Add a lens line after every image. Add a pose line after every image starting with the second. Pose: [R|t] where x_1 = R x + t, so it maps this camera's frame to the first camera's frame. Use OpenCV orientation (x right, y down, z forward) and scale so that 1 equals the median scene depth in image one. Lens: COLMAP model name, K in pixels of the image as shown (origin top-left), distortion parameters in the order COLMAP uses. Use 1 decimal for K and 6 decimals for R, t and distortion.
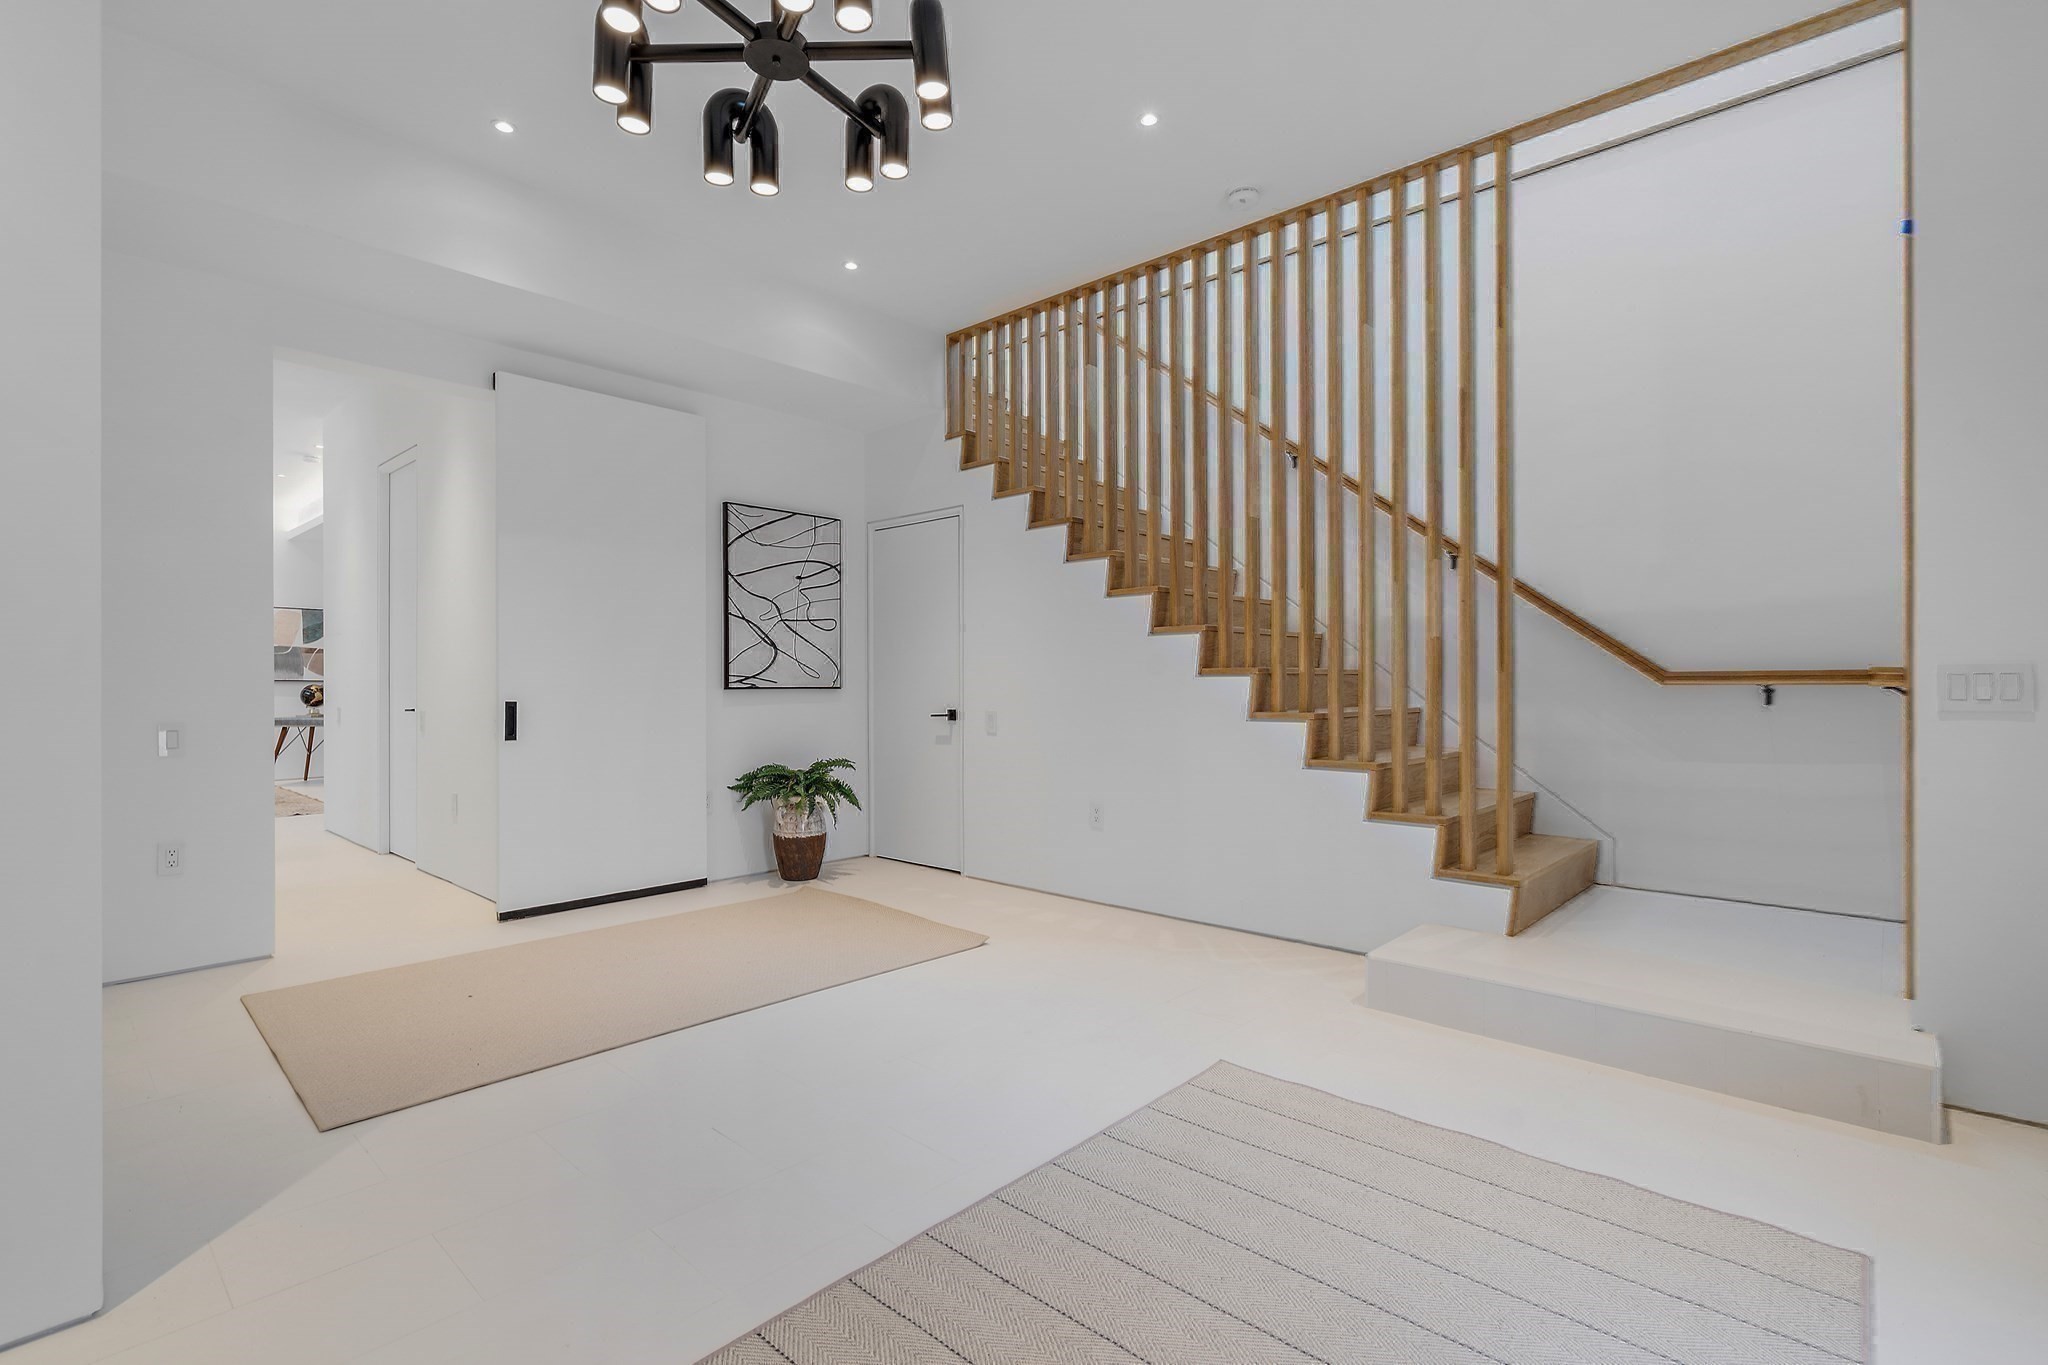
lens RADIAL K [[939.4, 0, 1021.1], [0, 939.4, 680.2], [0, 0, 1]] dist [-0.002591, 0.001001]
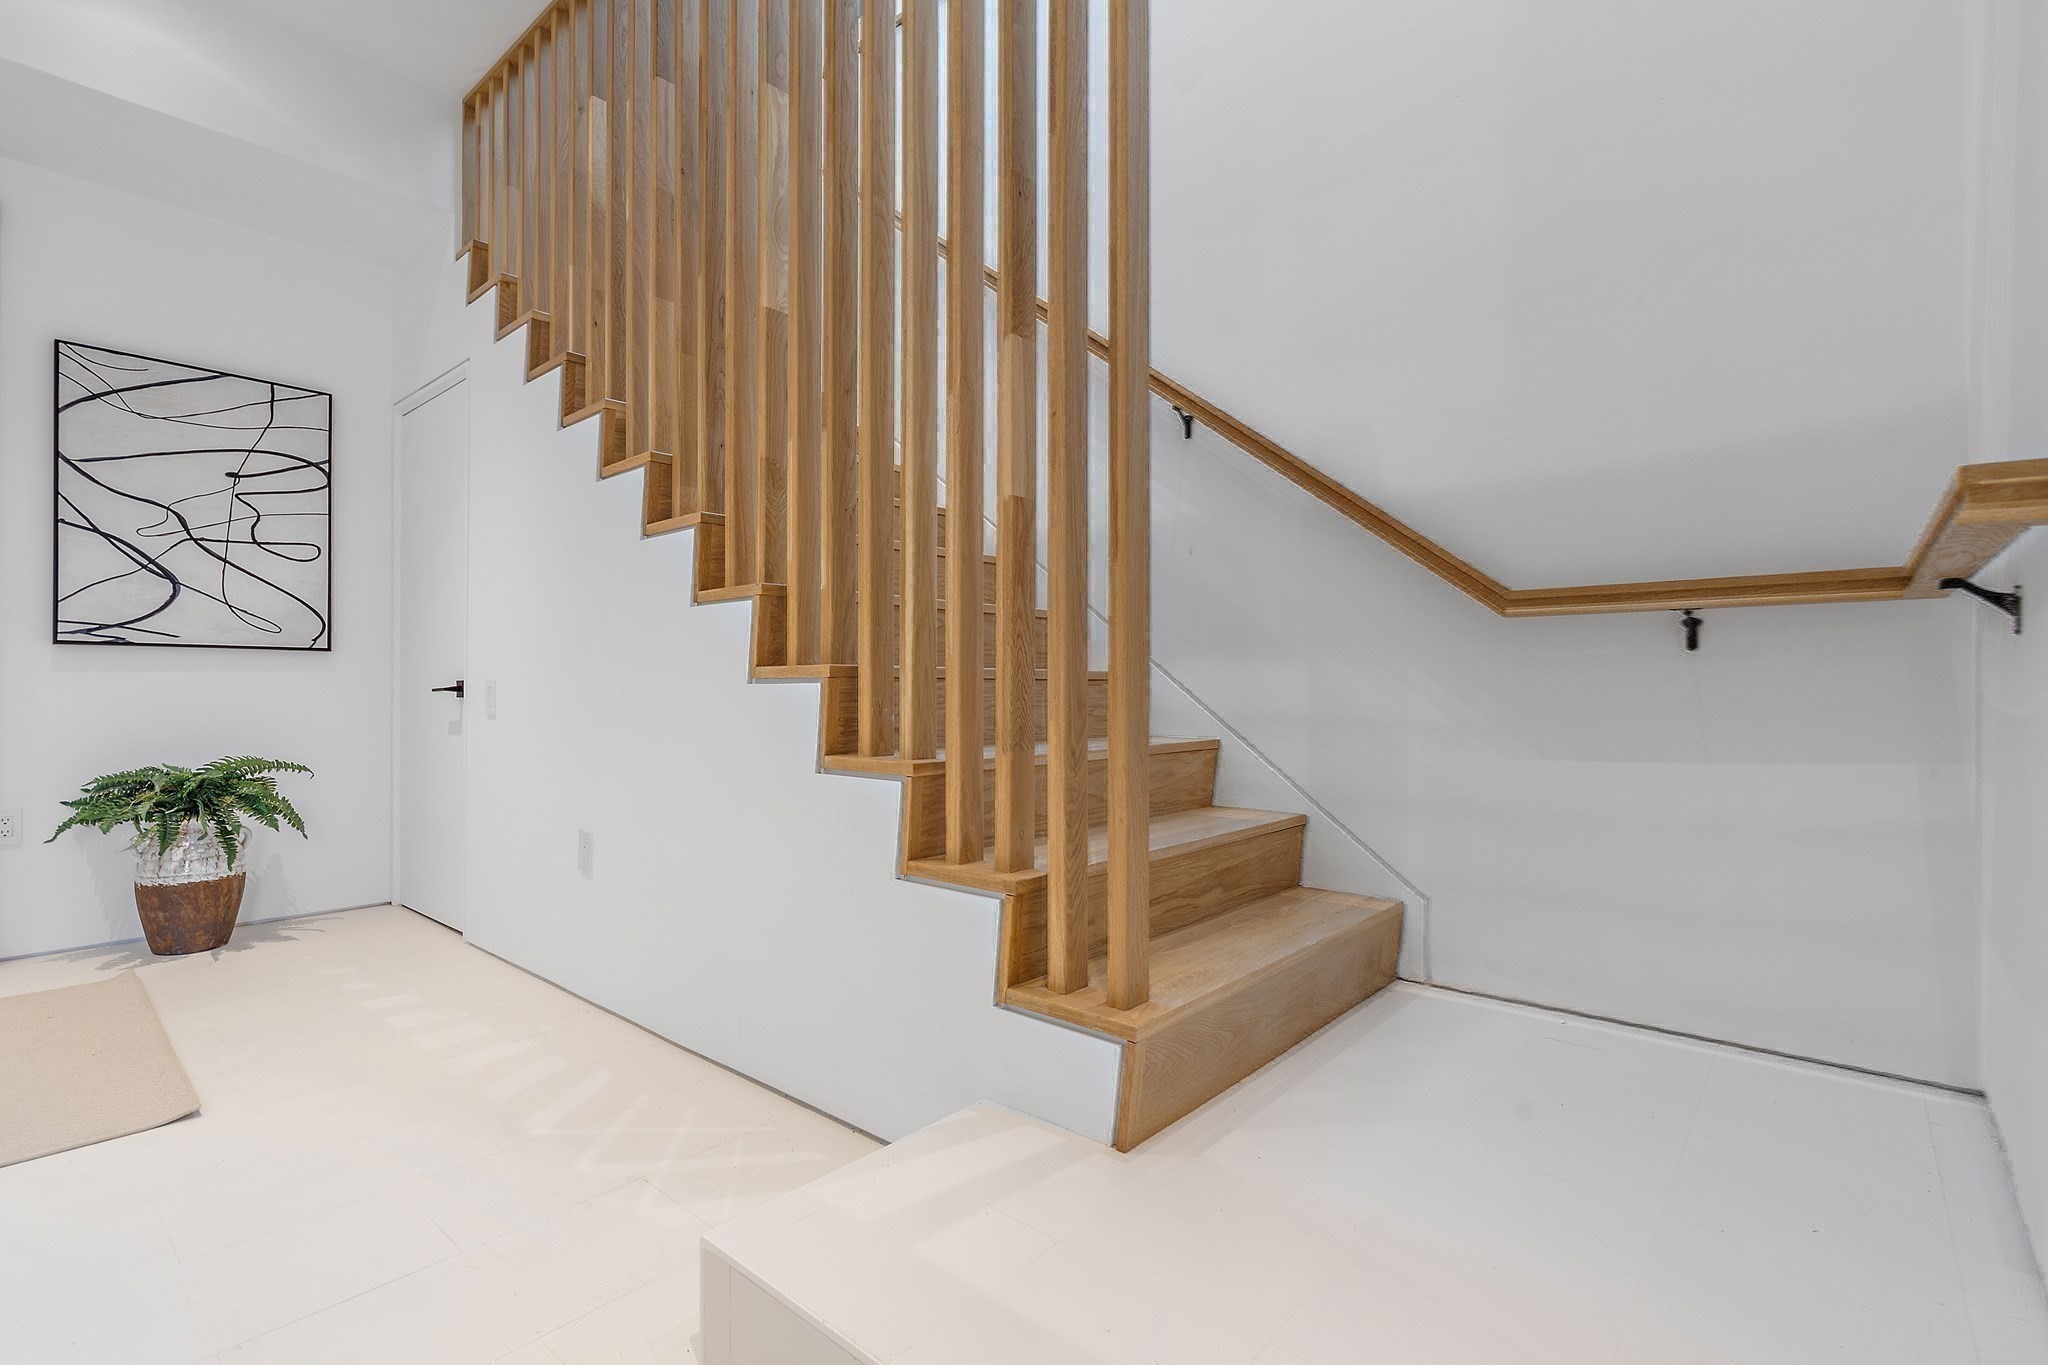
lens RADIAL K [[939.4, 0, 1027.7], [0, 939.4, 688.0], [0, 0, 1]] dist [-0.002591, 0.001001]
pose [[0.999363, 0.003964, 0.035454, 0.301454], [-0.004111, 0.999983, 0.004092, 0.033575], [-0.035437, -0.004236, 0.999363, 0.362754]]
